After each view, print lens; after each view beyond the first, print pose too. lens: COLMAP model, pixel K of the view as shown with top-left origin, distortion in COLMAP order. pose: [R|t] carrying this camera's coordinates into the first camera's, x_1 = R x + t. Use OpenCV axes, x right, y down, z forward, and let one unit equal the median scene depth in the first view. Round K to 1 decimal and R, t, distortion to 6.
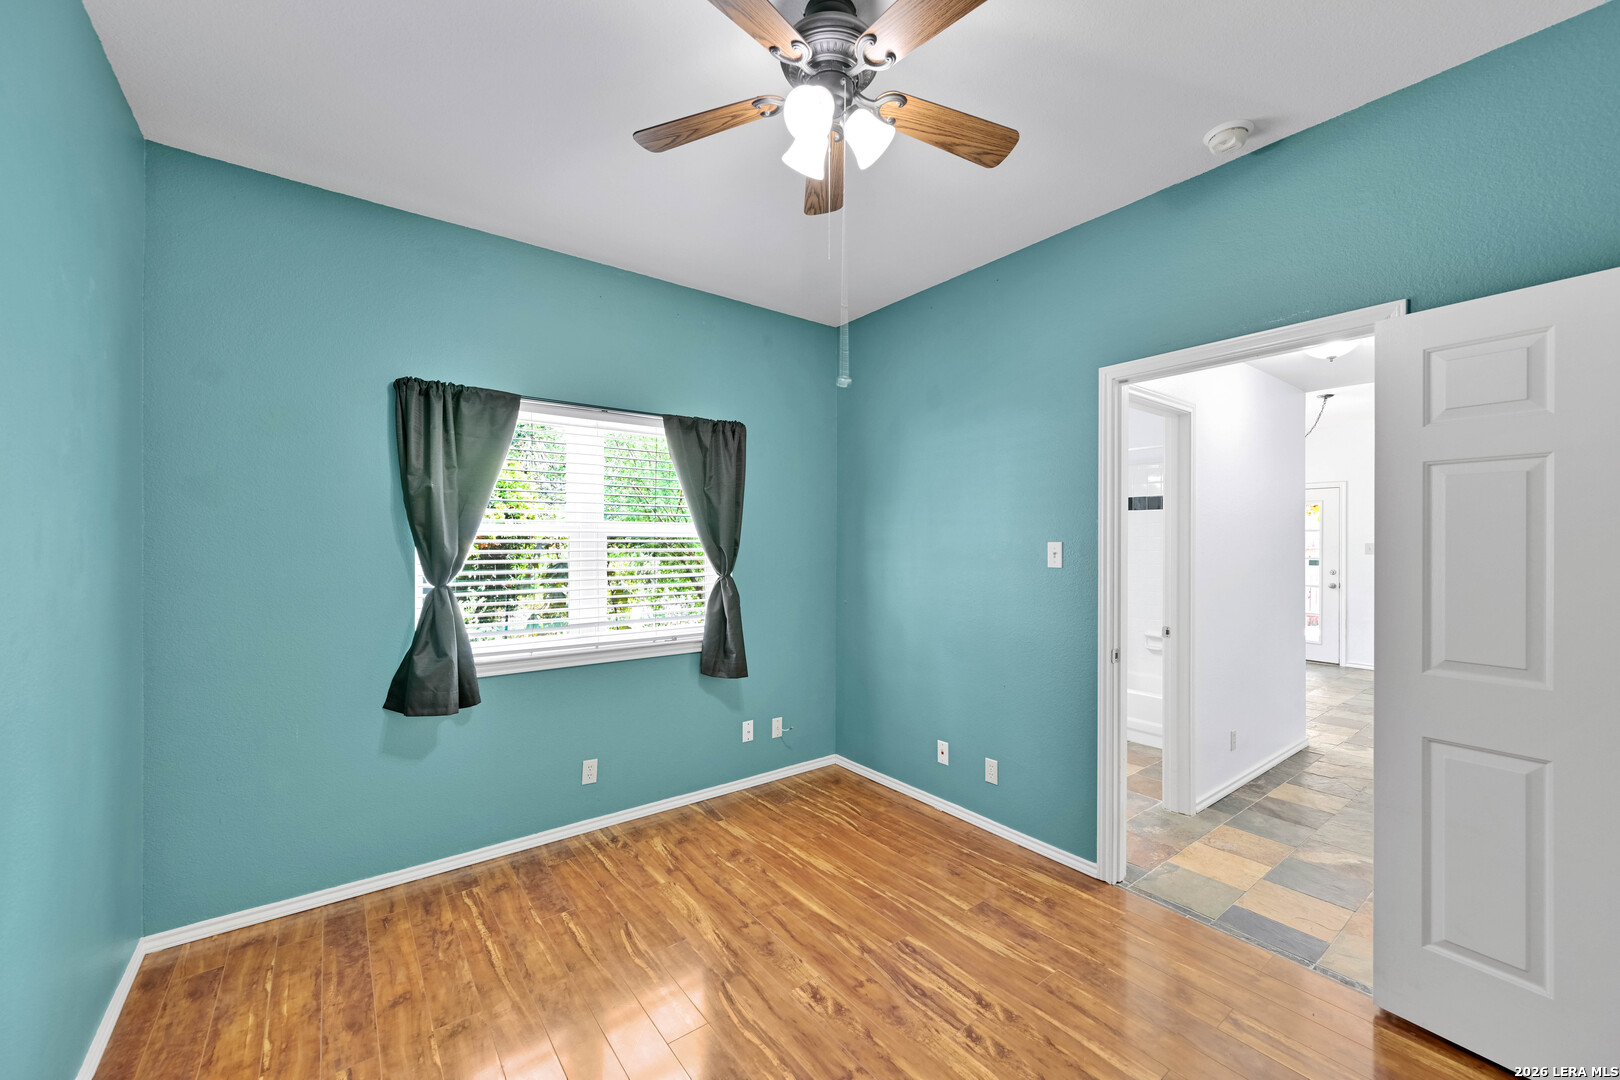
lens RADIAL K [[632.2, 0, 811.9], [0, 632.2, 546.1], [0, 0, 1]] dist [0.001031, -0.000207]
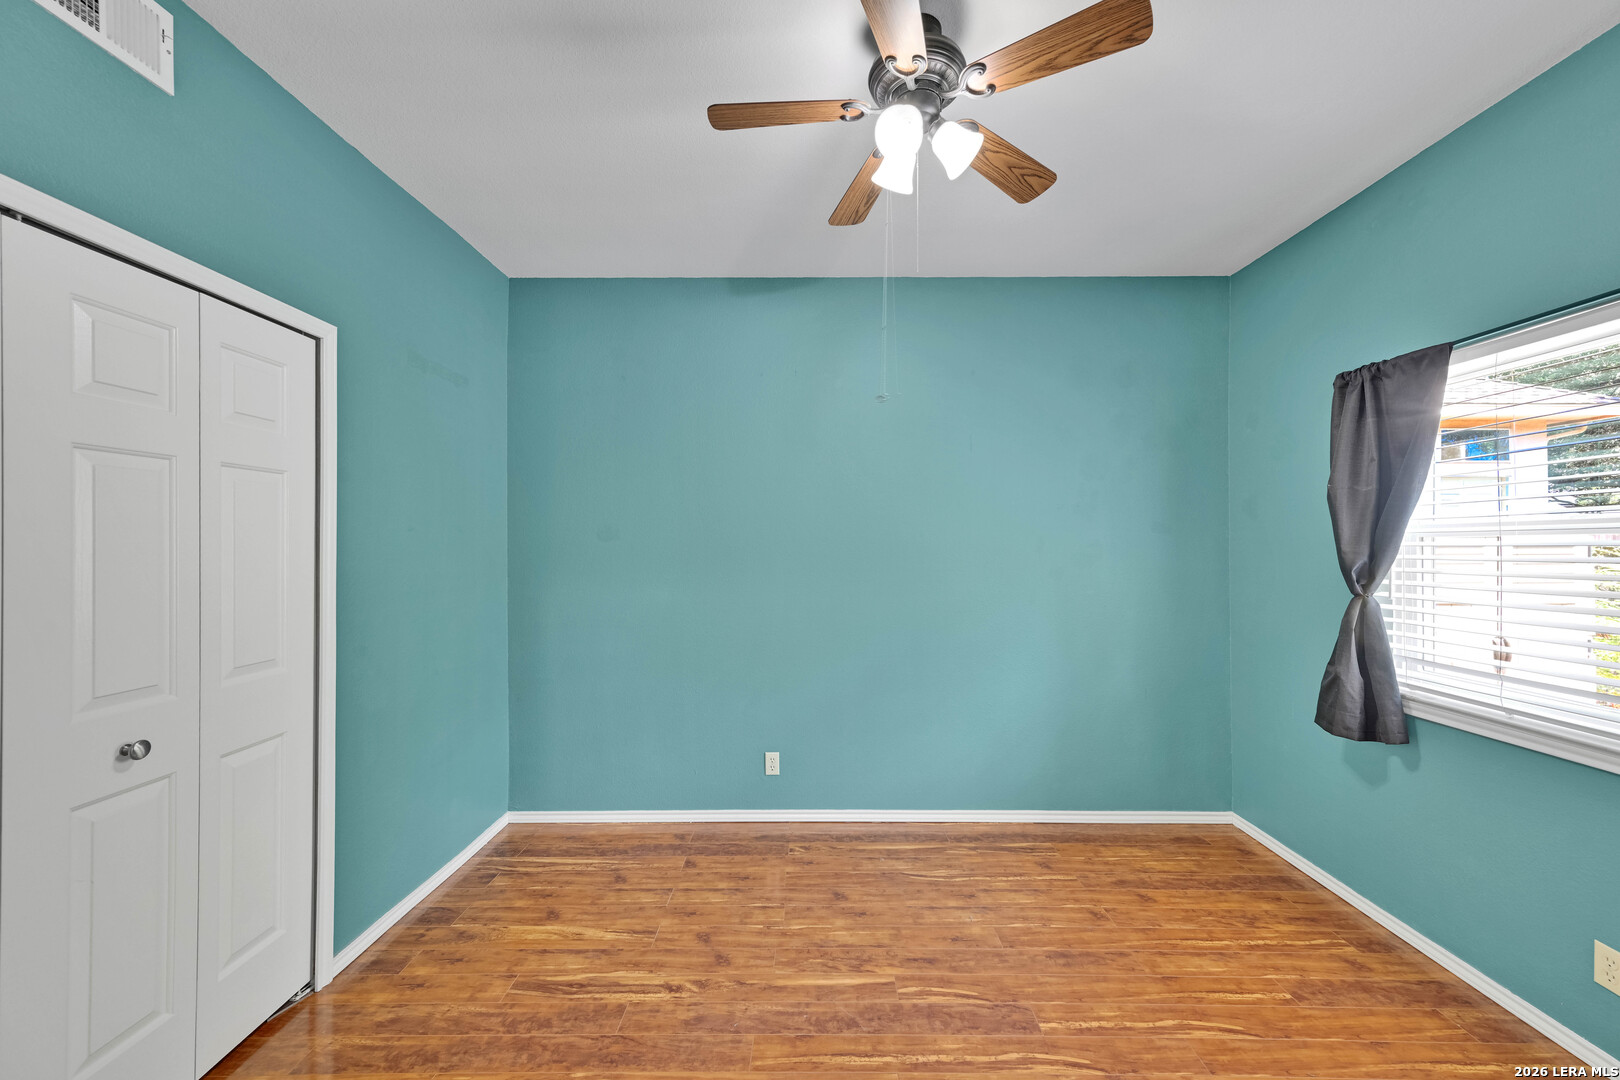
lens RADIAL K [[632.2, 0, 809.2], [0, 632.2, 538.9], [0, 0, 1]] dist [0.001031, -0.000207]
pose [[-0.616597, -0.002271, -0.787275, 0.670096], [-0.004441, 0.999990, 0.000594, -0.013366], [0.787266, 0.003863, -0.616601, 1.055544]]
